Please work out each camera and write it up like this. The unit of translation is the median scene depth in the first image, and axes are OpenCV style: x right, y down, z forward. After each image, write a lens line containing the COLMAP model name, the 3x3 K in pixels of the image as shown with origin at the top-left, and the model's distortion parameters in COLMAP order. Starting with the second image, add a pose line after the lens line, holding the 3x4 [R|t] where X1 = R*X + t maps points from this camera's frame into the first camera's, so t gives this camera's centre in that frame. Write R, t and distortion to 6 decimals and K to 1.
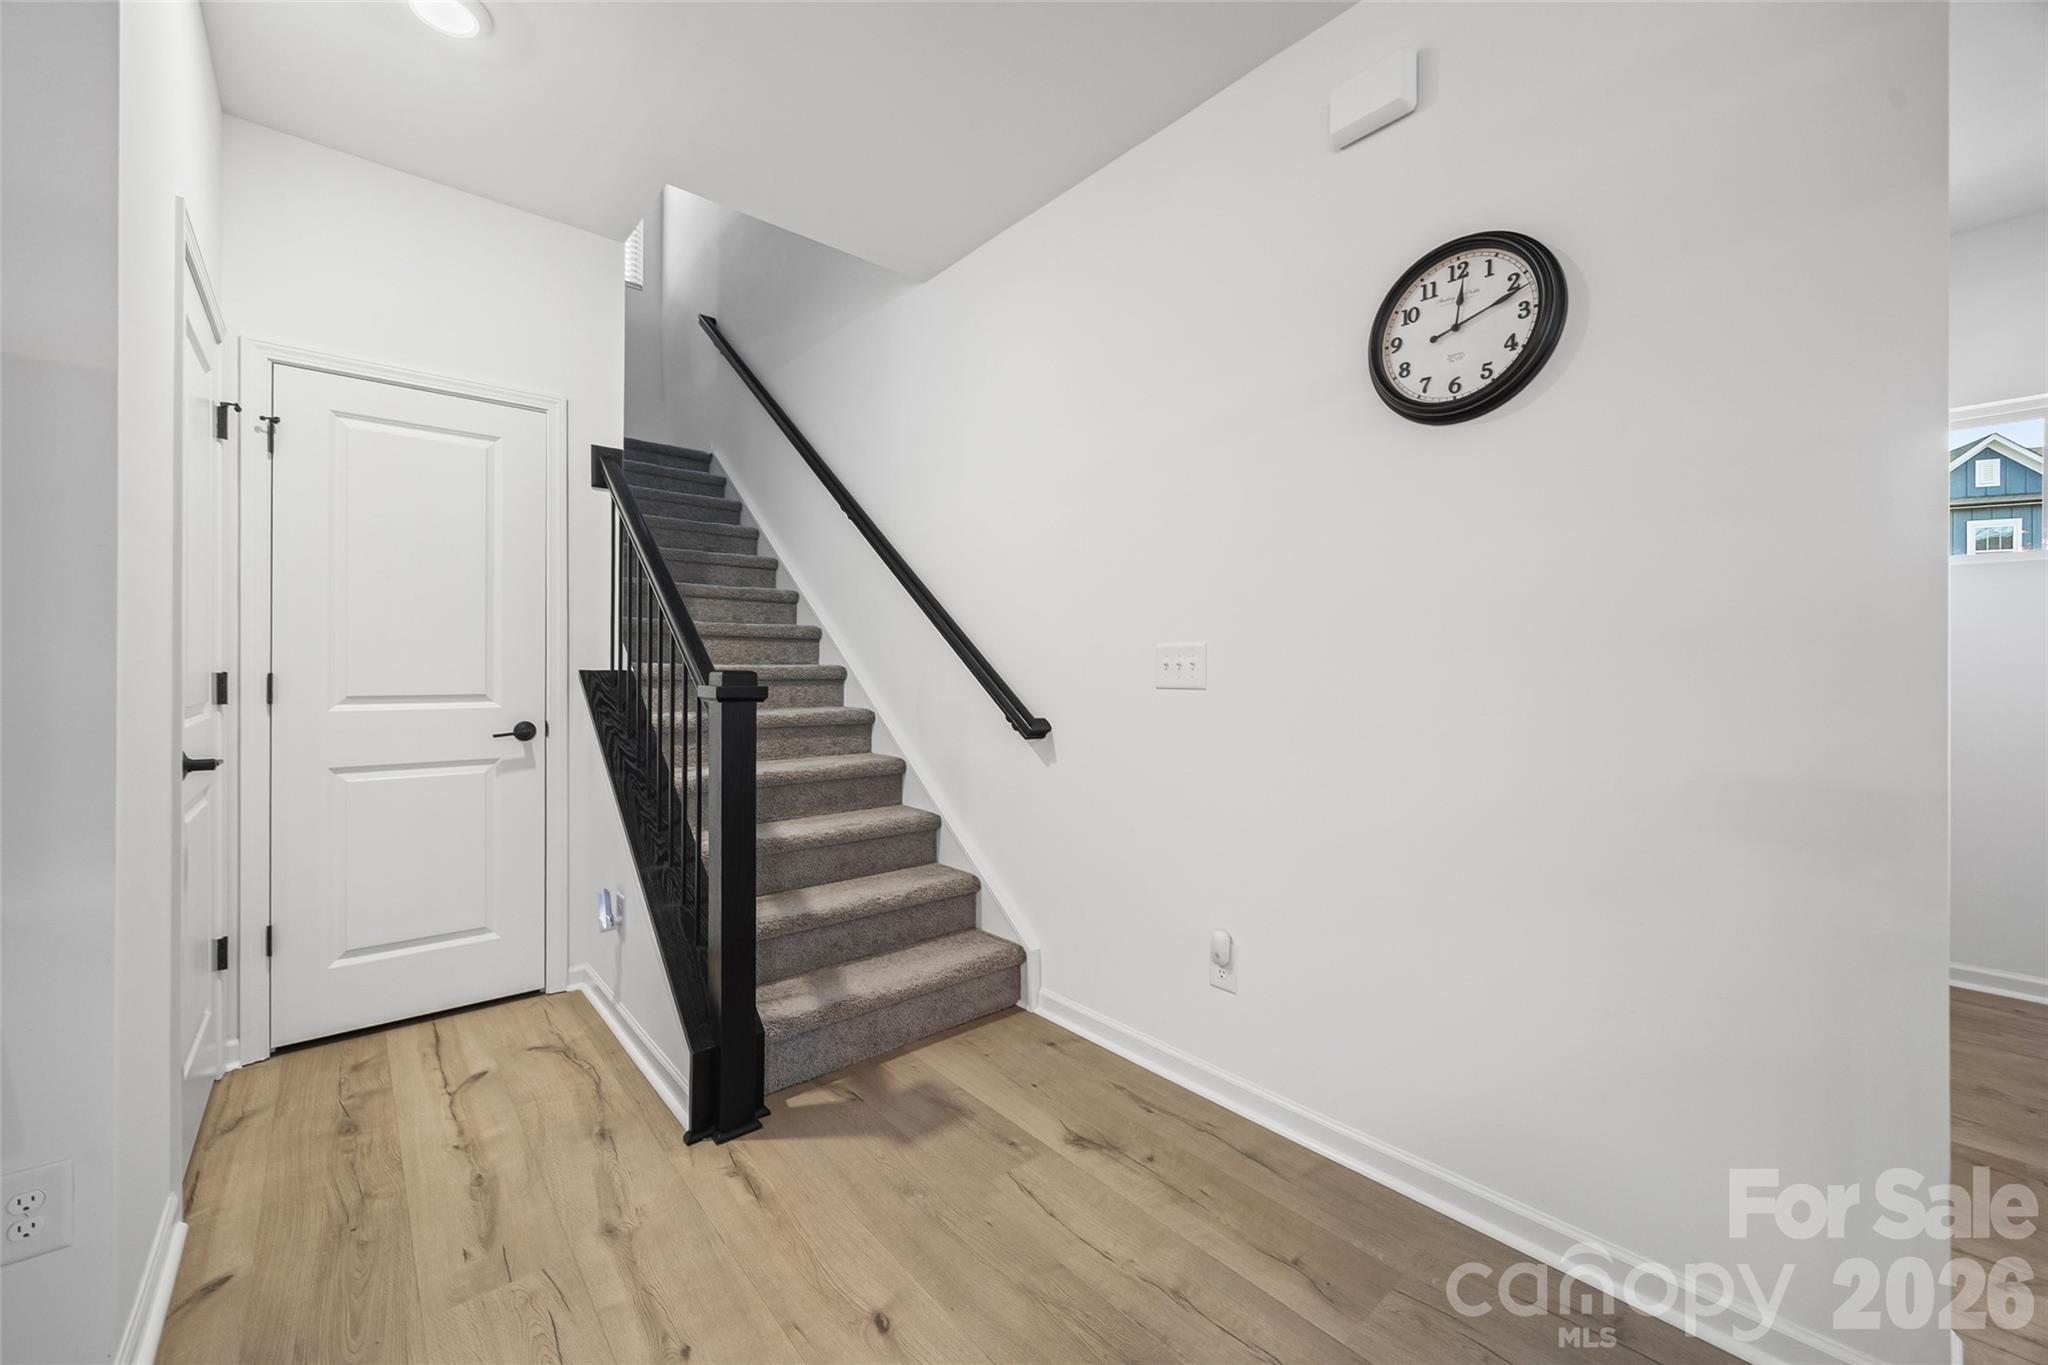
lens RADIAL K [[787.0, 0, 1013.8], [0, 787.0, 671.0], [0, 0, 1]] dist [-0.002338, 0.000375]
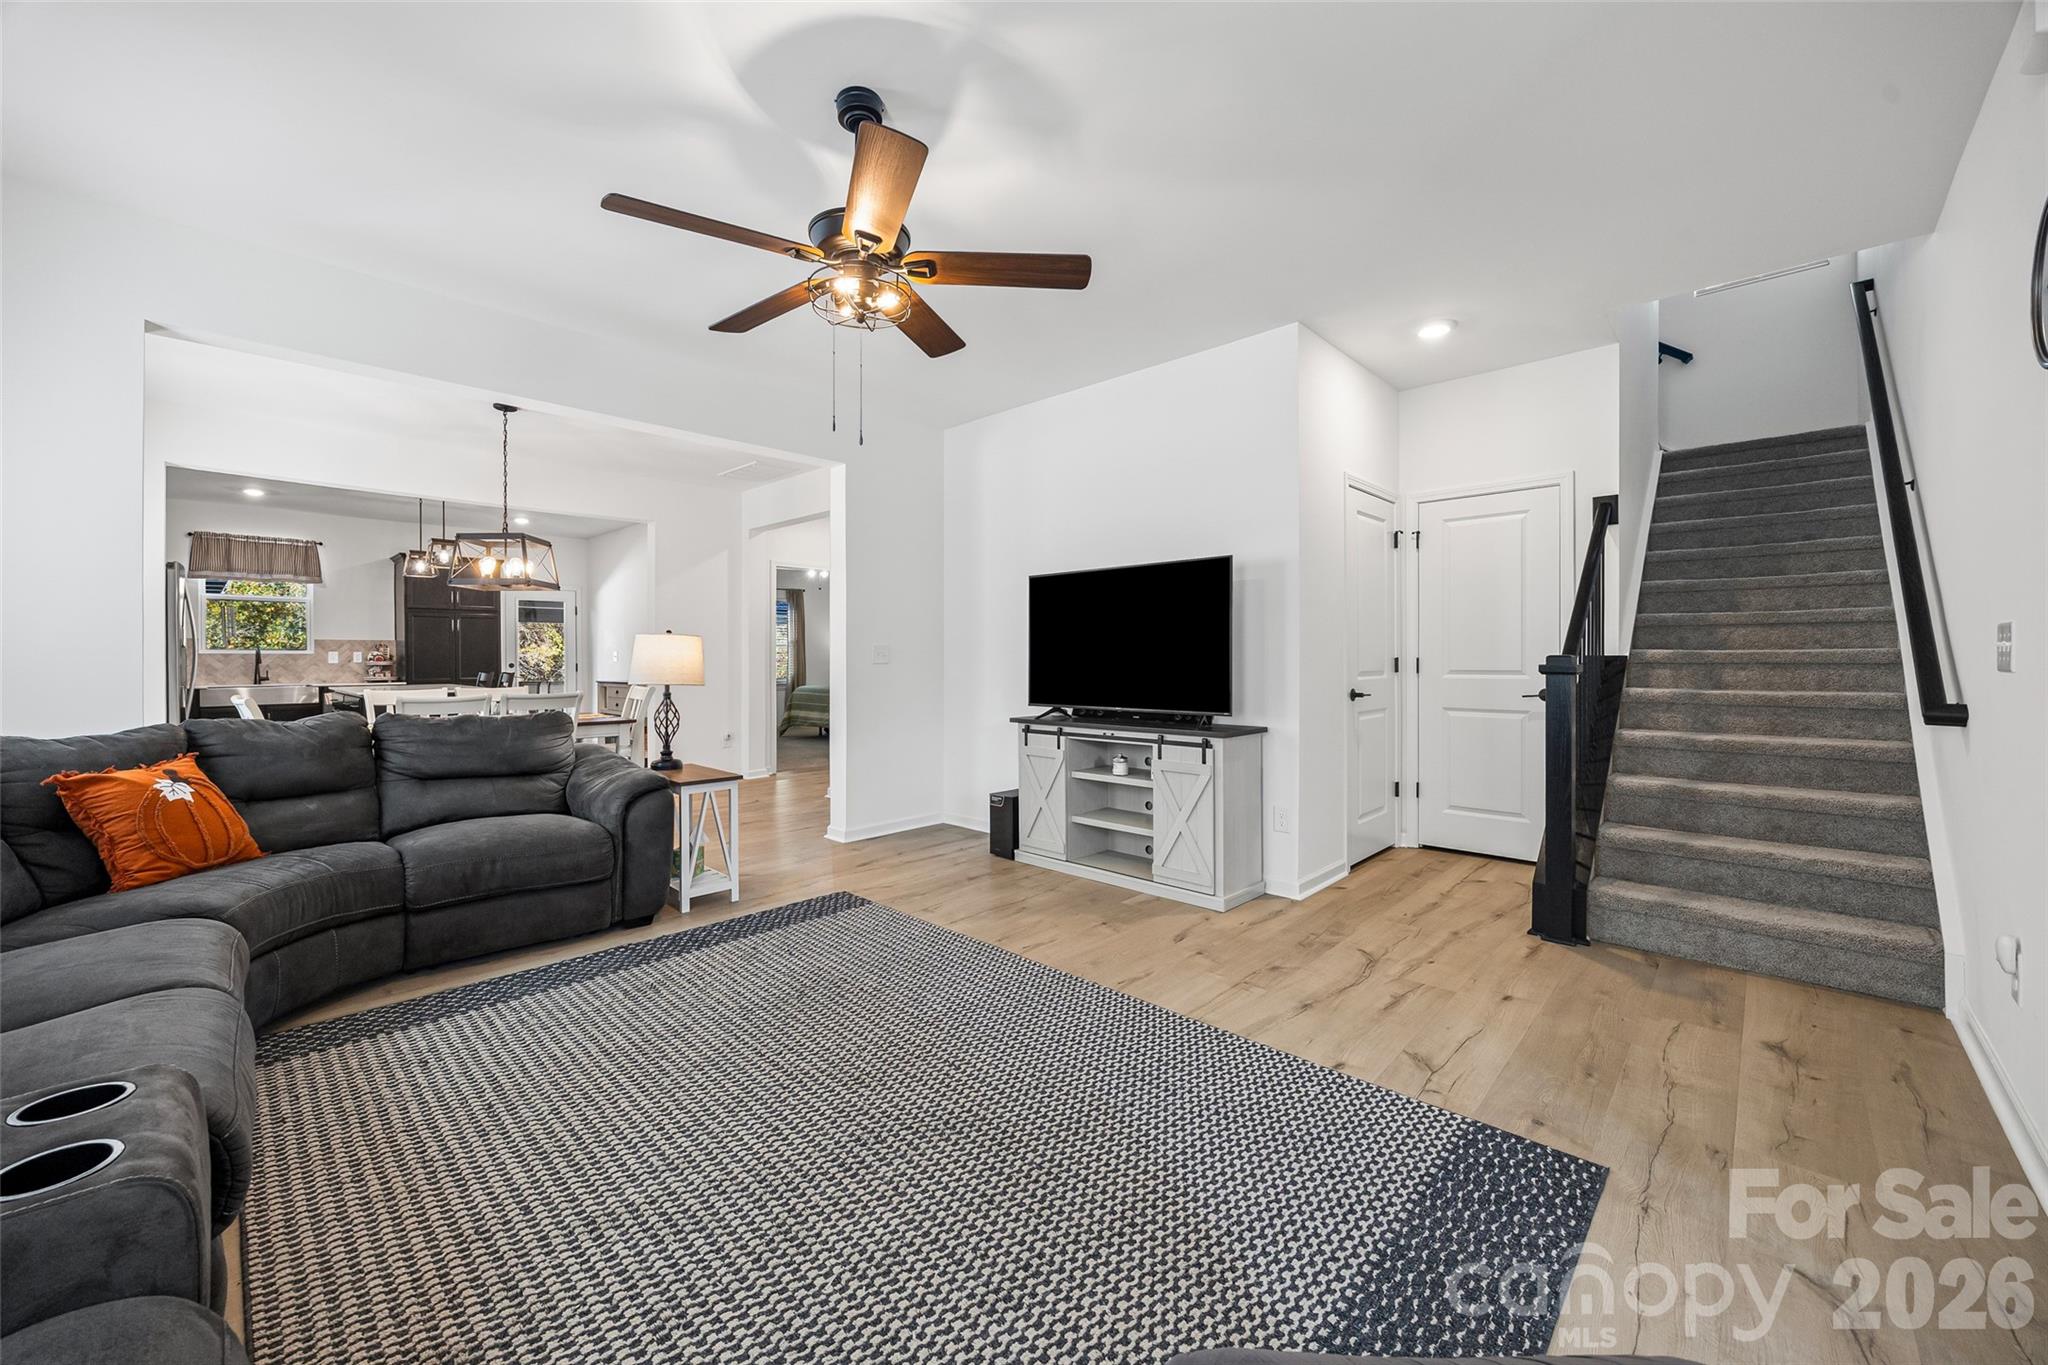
lens RADIAL K [[787.0, 0, 1029.0], [0, 787.0, 659.4], [0, 0, 1]] dist [-0.002338, 0.000375]
pose [[0.099651, -0.003708, -0.995016, 1.229381], [0.002485, 0.999991, -0.003477, 0.014121], [0.995019, -0.002126, 0.099659, -0.253994]]
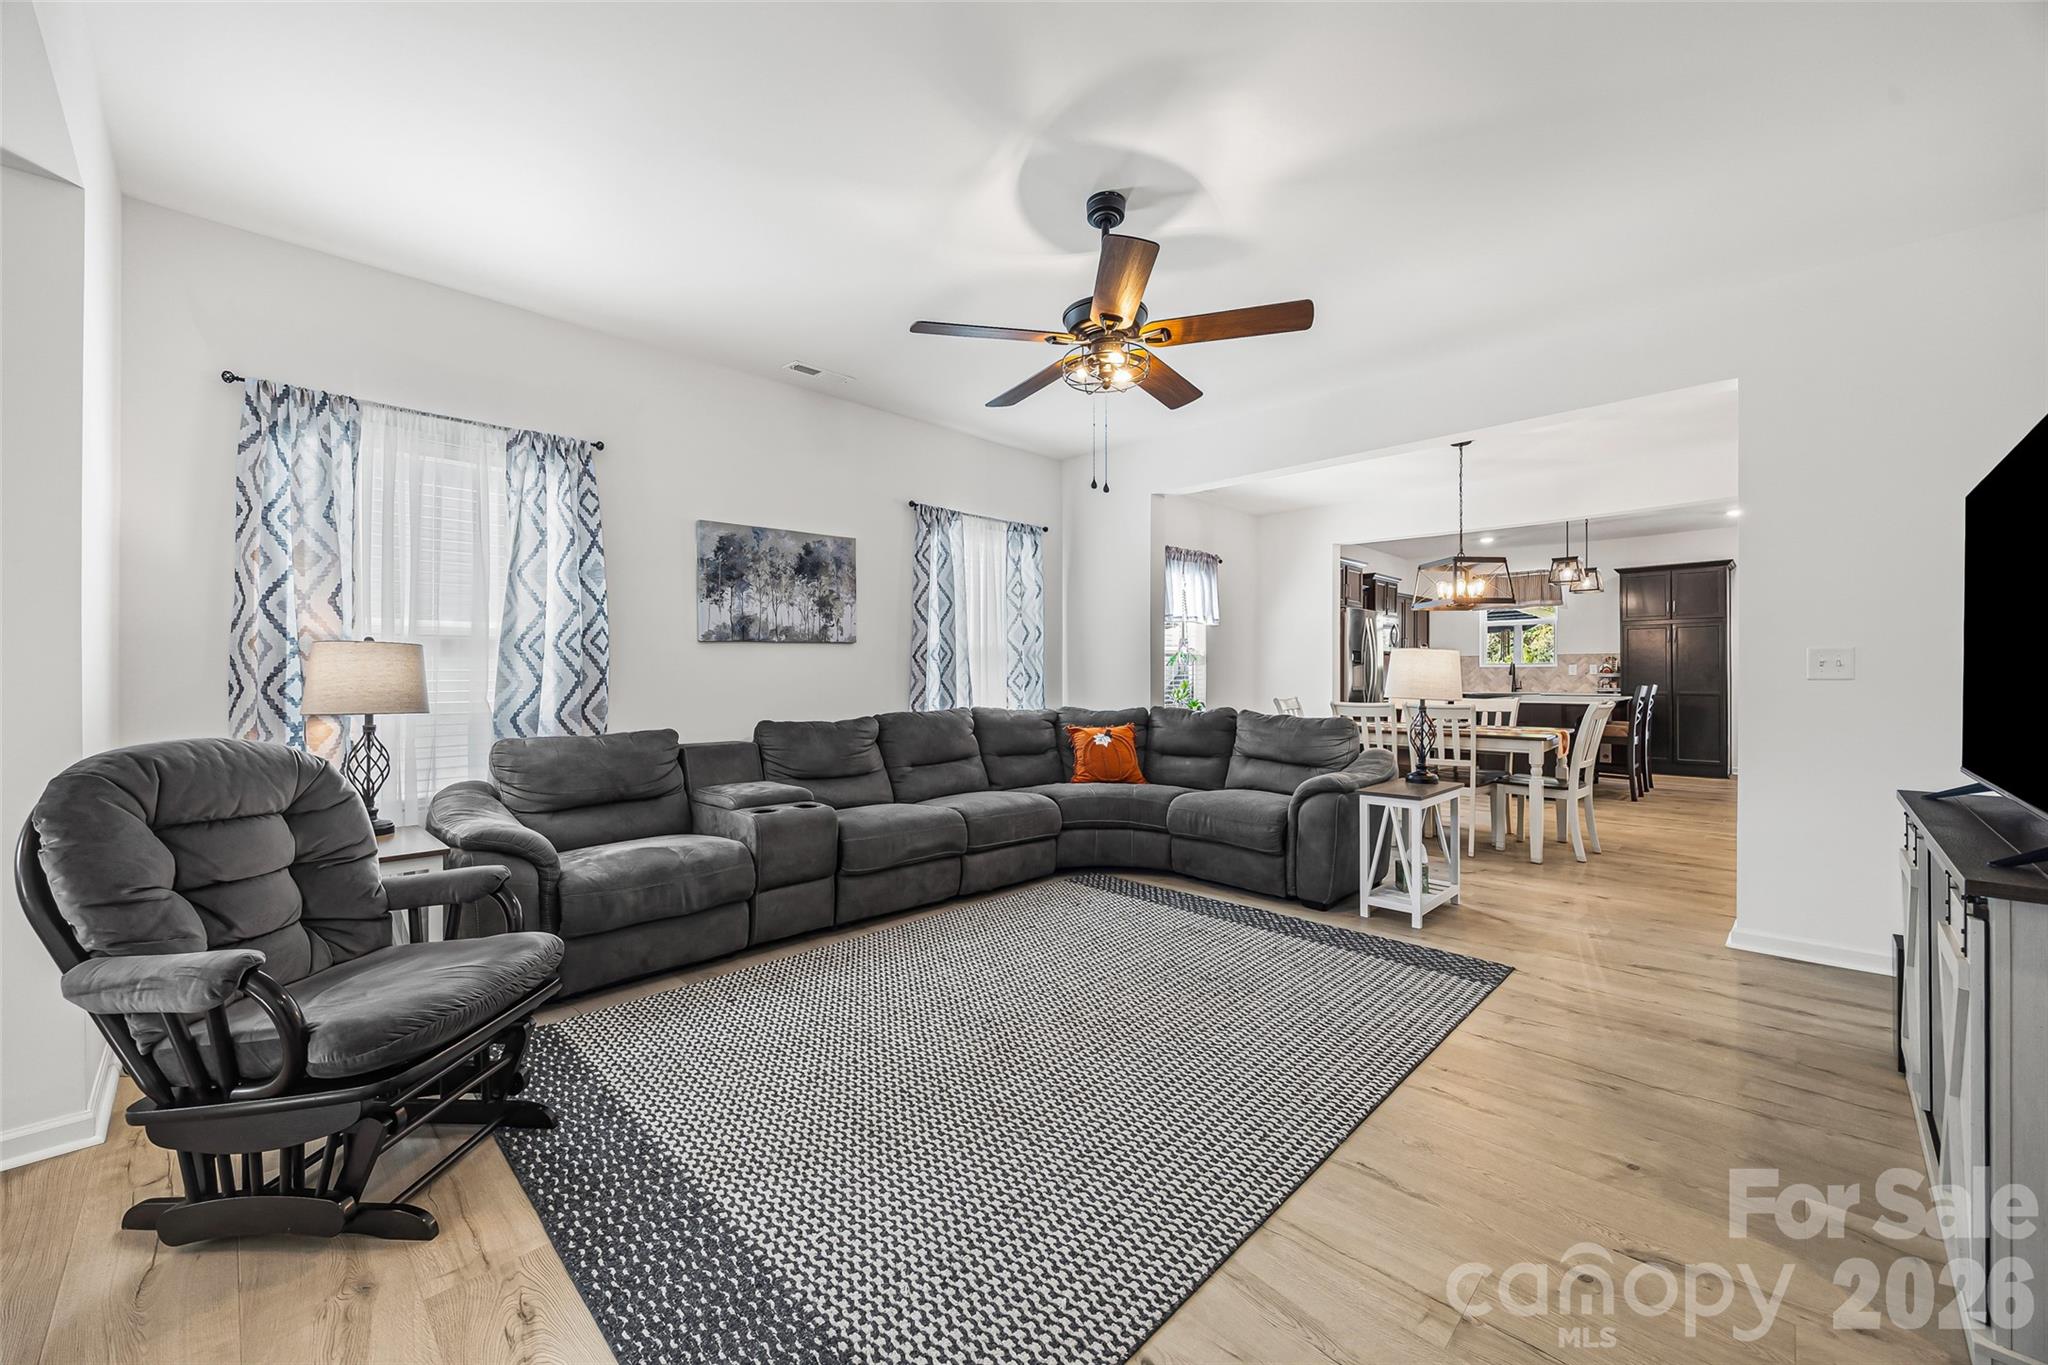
lens RADIAL K [[787.0, 0, 1022.7], [0, 787.0, 674.7], [0, 0, 1]] dist [-0.002338, 0.000375]
pose [[-0.996905, -0.000006, -0.078611, 0.240980], [-0.000055, 1.000000, 0.000623, 0.006491], [0.078610, 0.000626, -0.996905, 1.044046]]
